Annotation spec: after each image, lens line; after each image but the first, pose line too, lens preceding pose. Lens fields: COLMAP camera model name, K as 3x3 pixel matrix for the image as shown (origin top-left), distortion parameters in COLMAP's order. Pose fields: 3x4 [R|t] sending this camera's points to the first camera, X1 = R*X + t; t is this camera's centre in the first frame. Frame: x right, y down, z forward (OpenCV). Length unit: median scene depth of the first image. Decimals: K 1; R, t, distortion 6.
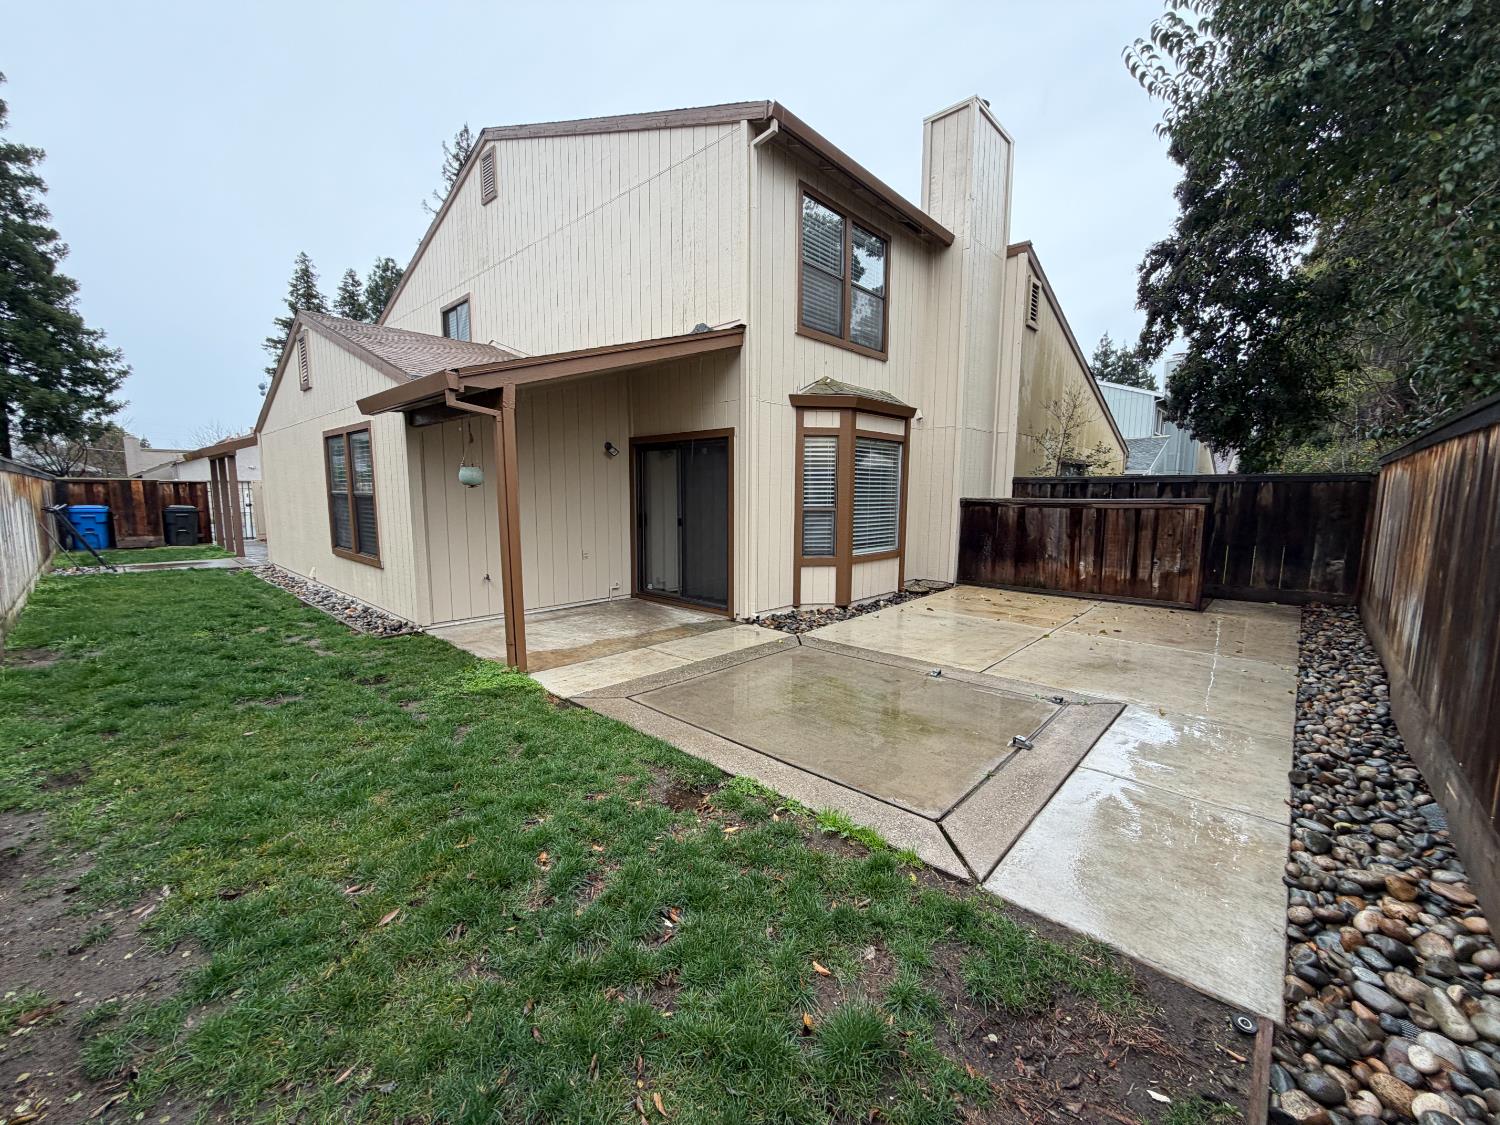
lens RADIAL K [[596.7, 0, 751.9], [0, 596.7, 560.6], [0, 0, 1]] dist [-0.001636, -0.000040]
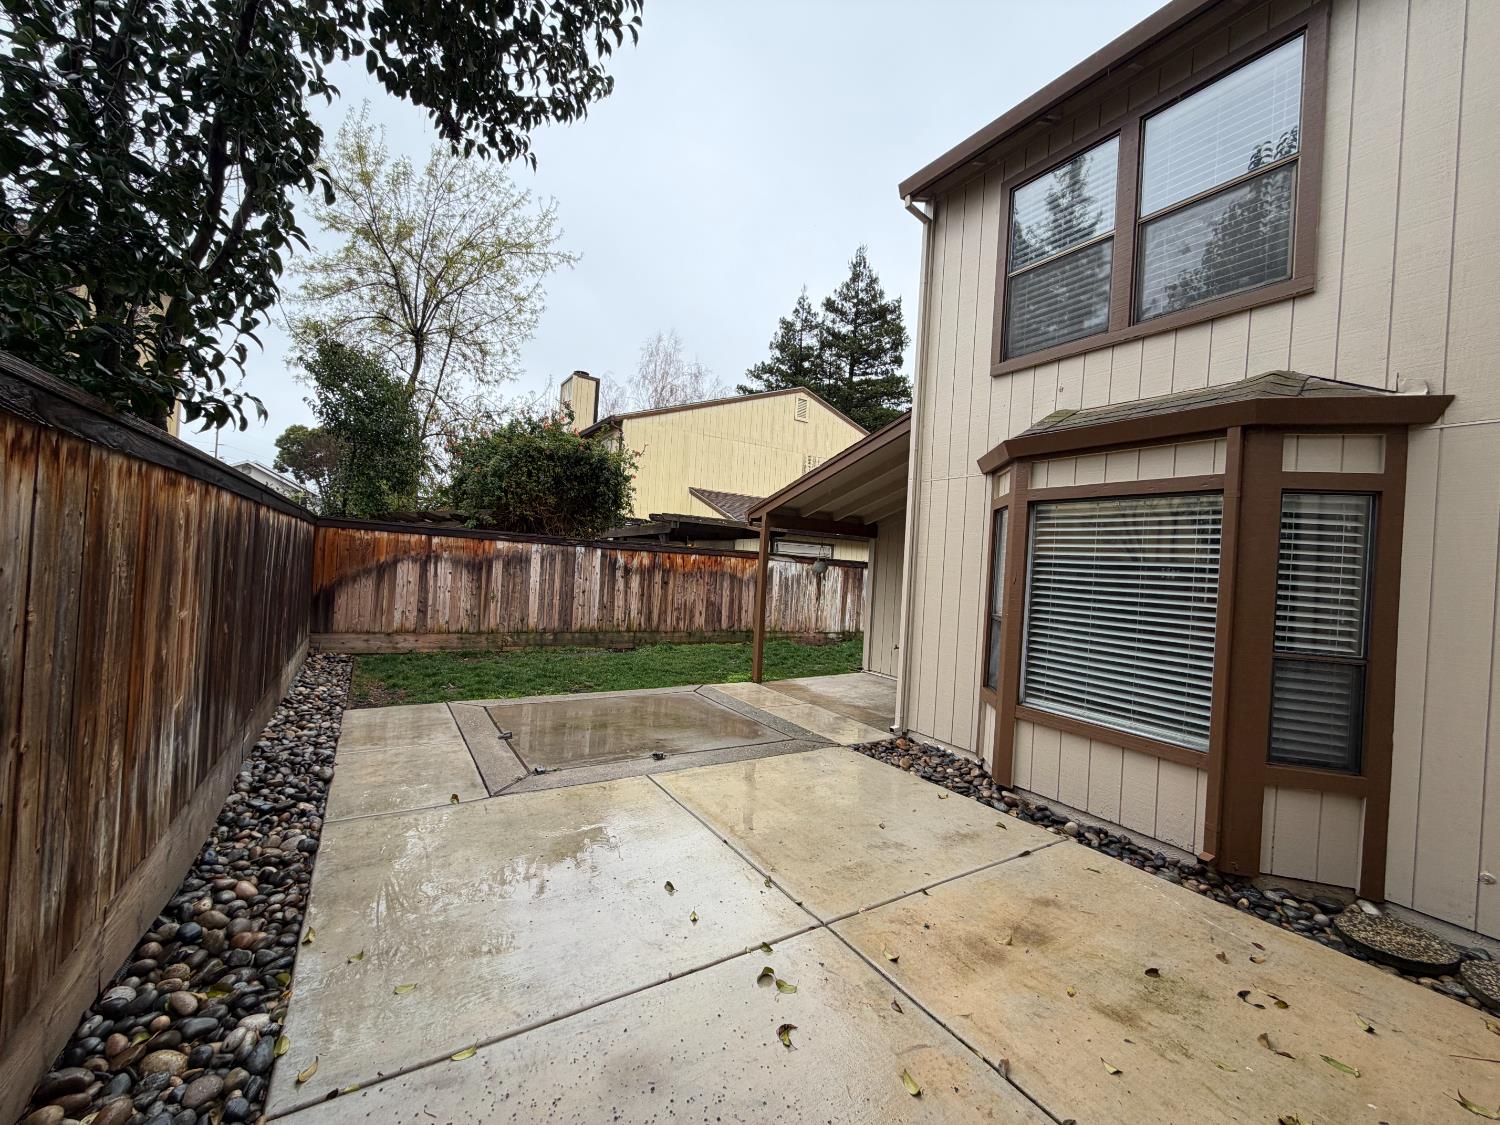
lens RADIAL K [[596.7, 0, 742.8], [0, 596.7, 561.7], [0, 0, 1]] dist [-0.001636, -0.000040]
pose [[-0.262211, -0.023920, -0.964714, 0.771620], [-0.176550, 0.984009, 0.023588, -0.108194], [0.948723, 0.176505, -0.262241, 0.839906]]
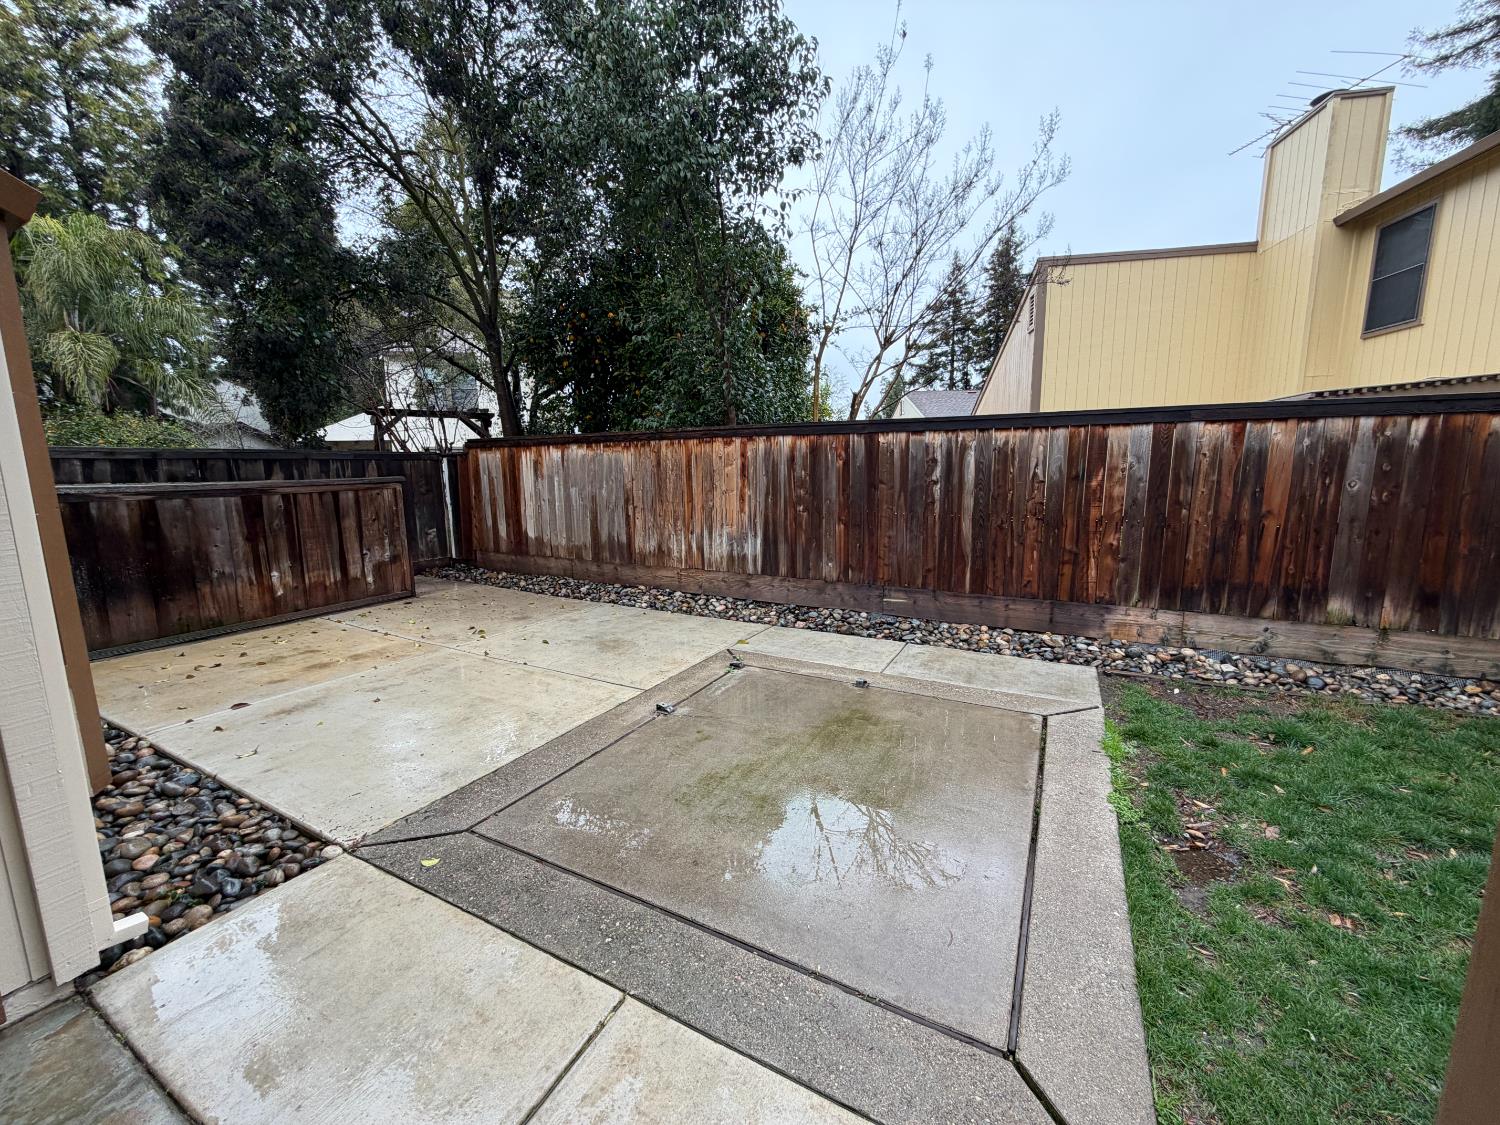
lens RADIAL K [[596.7, 0, 742.2], [0, 596.7, 564.0], [0, 0, 1]] dist [-0.001636, -0.000040]
pose [[-0.235099, -0.154397, 0.959630, -0.254953], [0.123997, 0.974472, 0.187163, -0.073218], [-0.964030, 0.162993, -0.209952, 0.650501]]
